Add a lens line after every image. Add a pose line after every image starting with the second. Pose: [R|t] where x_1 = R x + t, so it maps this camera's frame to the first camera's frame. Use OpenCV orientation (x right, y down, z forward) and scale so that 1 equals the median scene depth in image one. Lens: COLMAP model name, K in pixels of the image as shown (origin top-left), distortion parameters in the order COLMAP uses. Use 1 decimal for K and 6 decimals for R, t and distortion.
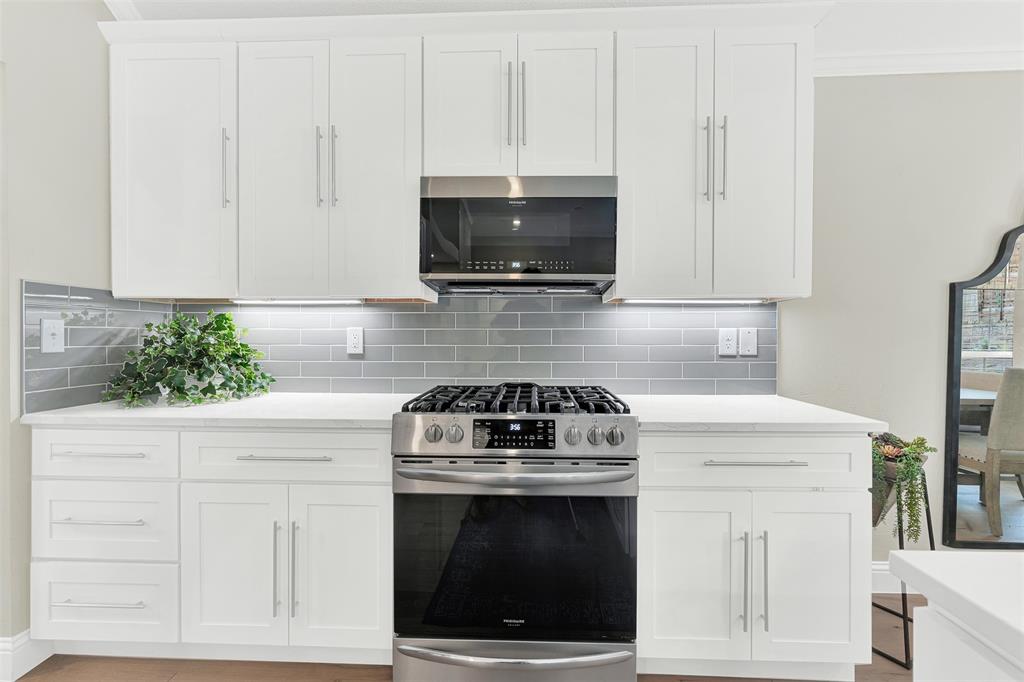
lens RADIAL K [[444.8, 0, 508.5], [0, 444.8, 344.3], [0, 0, 1]] dist [-0.000582, 0.000699]
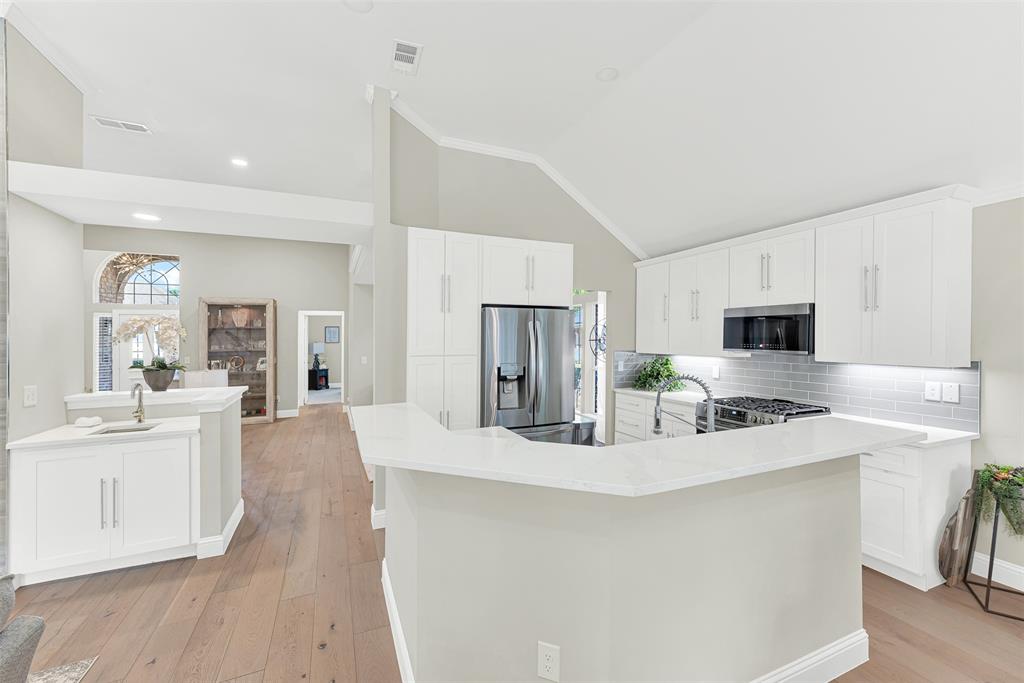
lens RADIAL K [[414.5, 0, 509.1], [0, 414.5, 338.0], [0, 0, 1]] dist [0.001813, -0.000608]
pose [[0.434582, -0.003403, -0.900626, 1.266443], [-0.019540, 0.999722, -0.013206, -0.153755], [0.900420, 0.023338, 0.434395, -0.994751]]
